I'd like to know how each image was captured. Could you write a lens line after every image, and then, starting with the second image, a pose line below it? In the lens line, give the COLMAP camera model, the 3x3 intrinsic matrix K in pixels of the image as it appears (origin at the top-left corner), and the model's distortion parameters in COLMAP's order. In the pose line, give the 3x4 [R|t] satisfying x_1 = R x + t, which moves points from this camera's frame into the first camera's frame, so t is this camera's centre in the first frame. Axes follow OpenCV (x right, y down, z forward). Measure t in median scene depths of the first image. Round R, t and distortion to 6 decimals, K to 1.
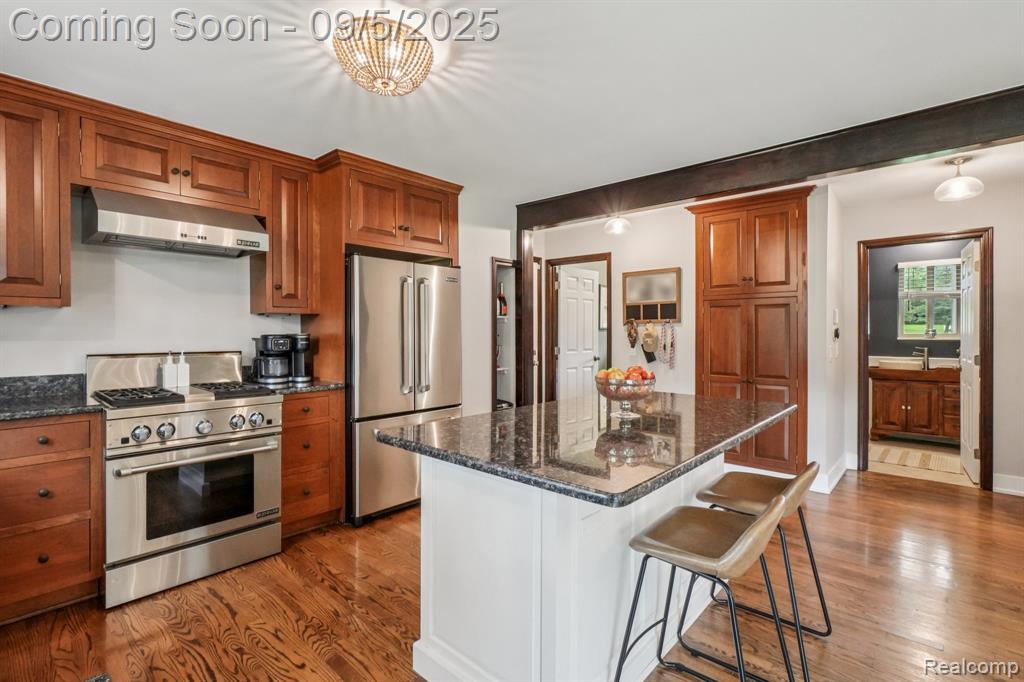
lens RADIAL K [[477.9, 0, 511.2], [0, 477.9, 332.4], [0, 0, 1]] dist [-0.005358, 0.002011]
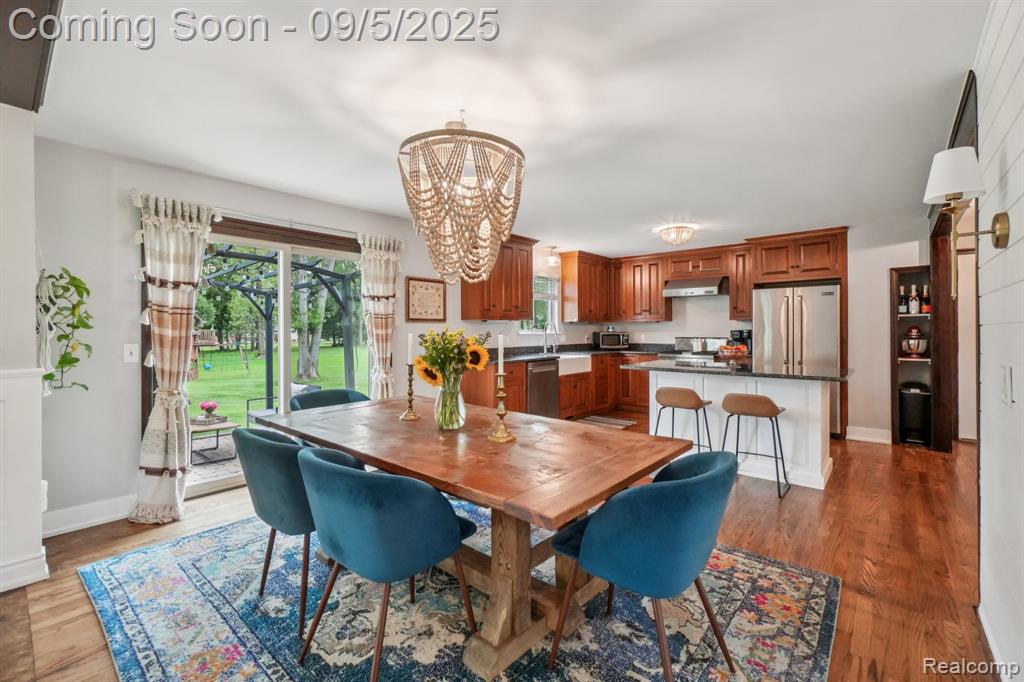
lens RADIAL K [[445.0, 0, 514.1], [0, 445.0, 331.0], [0, 0, 1]] dist [-0.006888, 0.000283]
pose [[0.017761, 0.002559, -0.999839, 1.163235], [0.002881, 0.999992, 0.002610, 0.000082], [0.999838, -0.002927, 0.017754, -0.012400]]
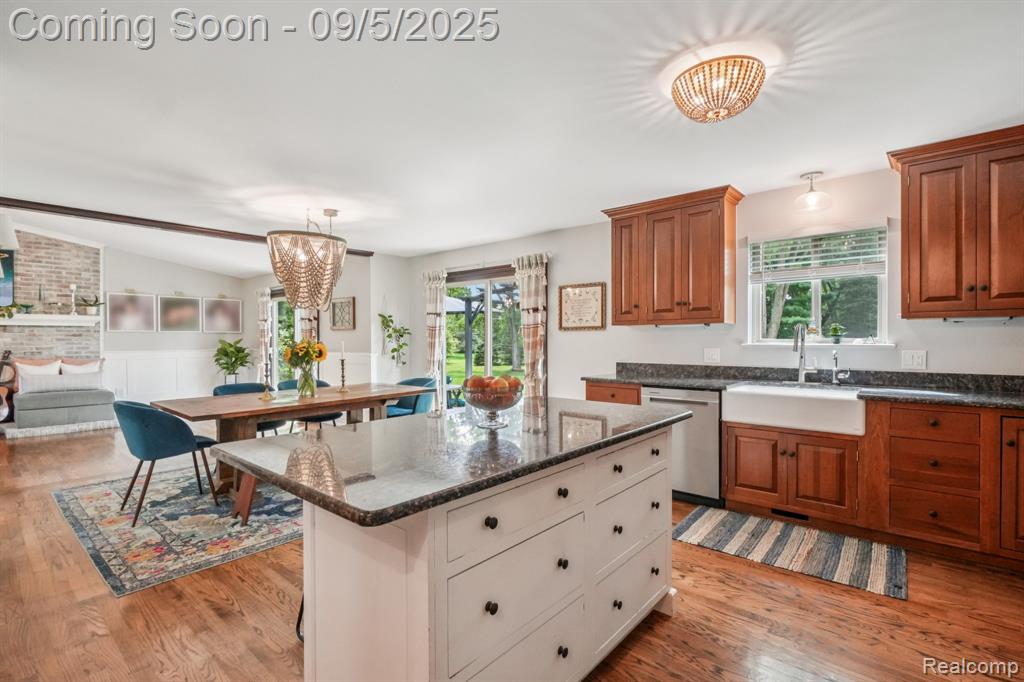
lens RADIAL K [[477.9, 0, 518.9], [0, 477.9, 344.7], [0, 0, 1]] dist [-0.005358, 0.002011]
pose [[-0.999916, 0.002339, -0.012767, 0.102101], [0.002176, 0.999916, 0.012759, -0.000076], [0.012796, 0.012730, -0.999837, 1.019484]]
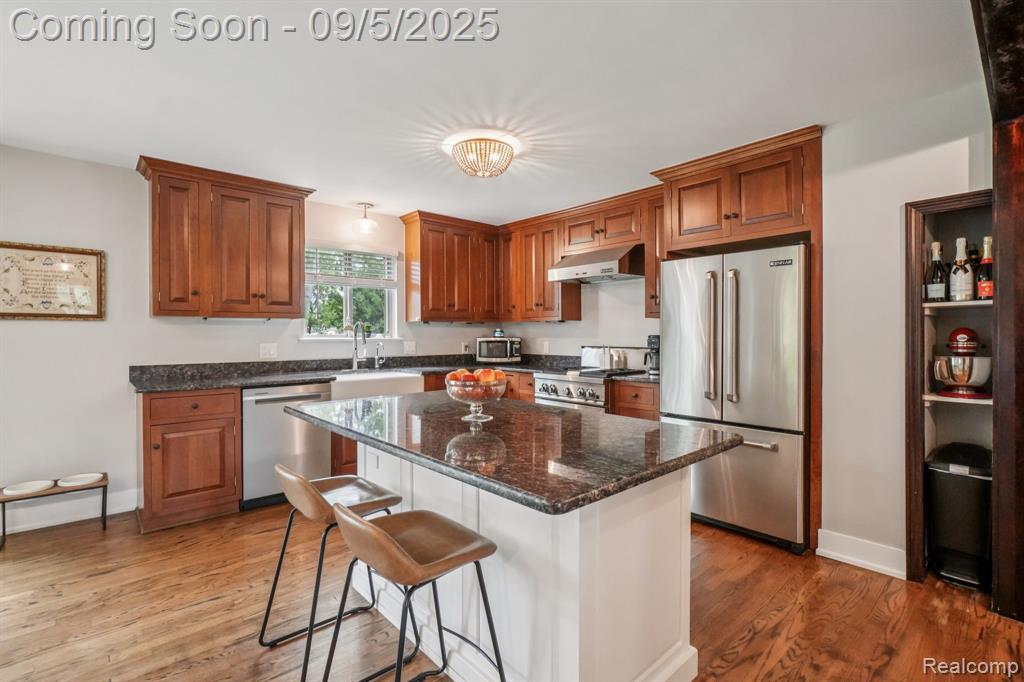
lens RADIAL K [[477.9, 0, 512.3], [0, 477.9, 338.7], [0, 0, 1]] dist [-0.005358, 0.002011]
pose [[-0.101765, 0.007949, -0.994777, 0.623789], [-0.000651, 0.999967, 0.008057, 0.003031], [0.994808, 0.001467, -0.101757, 0.605730]]
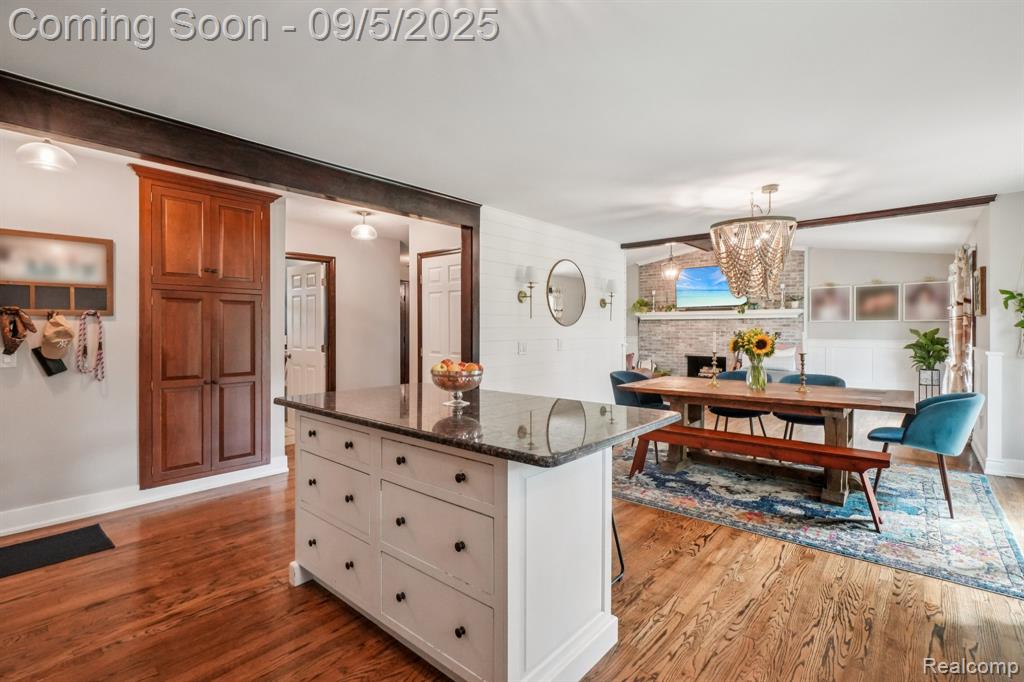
lens RADIAL K [[477.9, 0, 512.2], [0, 477.9, 333.5], [0, 0, 1]] dist [-0.005358, 0.002011]
pose [[-0.015849, -0.009808, 0.999826, -0.455152], [-0.000051, 0.999952, 0.009808, -0.000879], [-0.999874, 0.000105, -0.015849, 0.463161]]
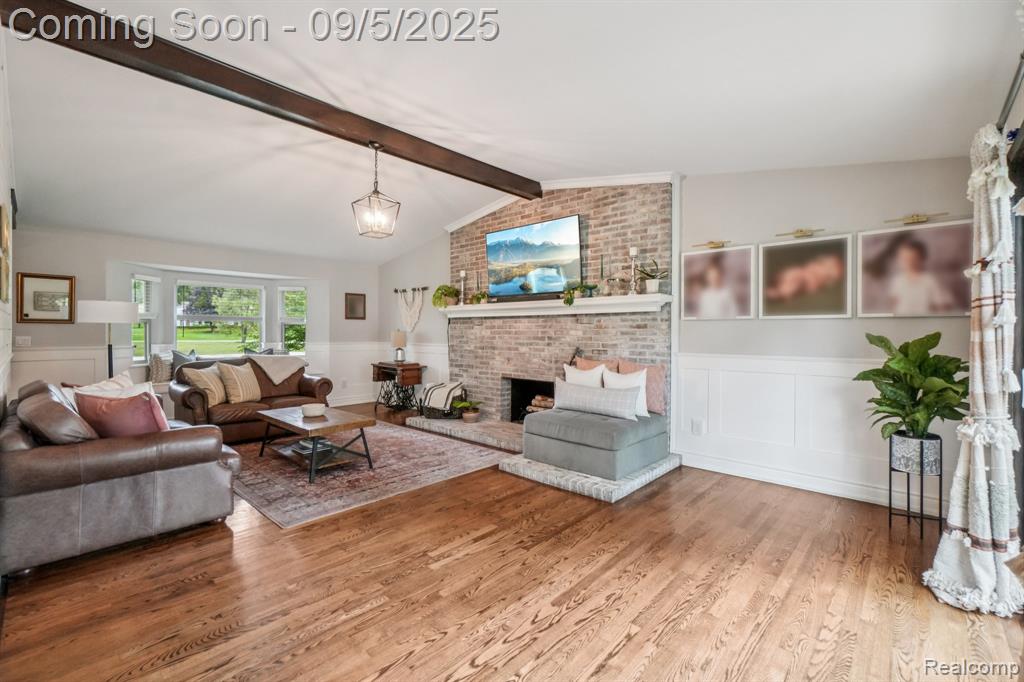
lens RADIAL K [[445.0, 0, 512.7], [0, 445.0, 335.2], [0, 0, 1]] dist [-0.006888, 0.000283]
pose [[0.020482, -0.005563, 0.999775, 0.691906], [-0.002952, 0.999980, 0.005624, -0.000398], [-0.999786, -0.003067, 0.020465, -0.595425]]
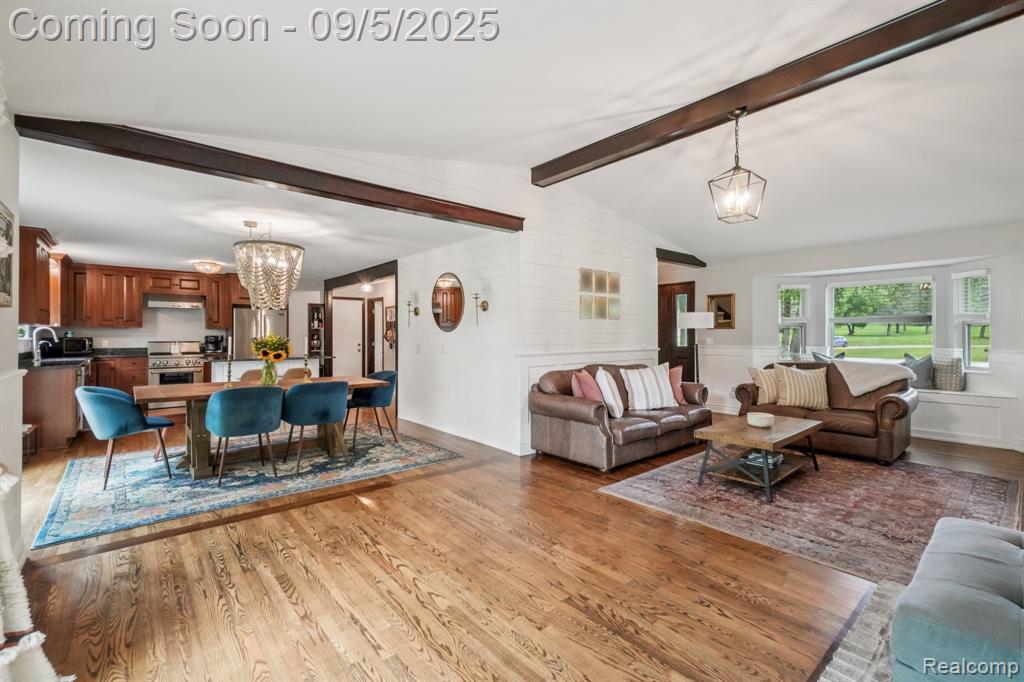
lens RADIAL K [[445.0, 0, 518.6], [0, 445.0, 336.2], [0, 0, 1]] dist [-0.006888, 0.000283]
pose [[0.991728, -0.000297, -0.128360, 1.365513], [0.000741, 0.999994, 0.003409, -0.000038], [0.128358, -0.003476, 0.991722, -1.142826]]
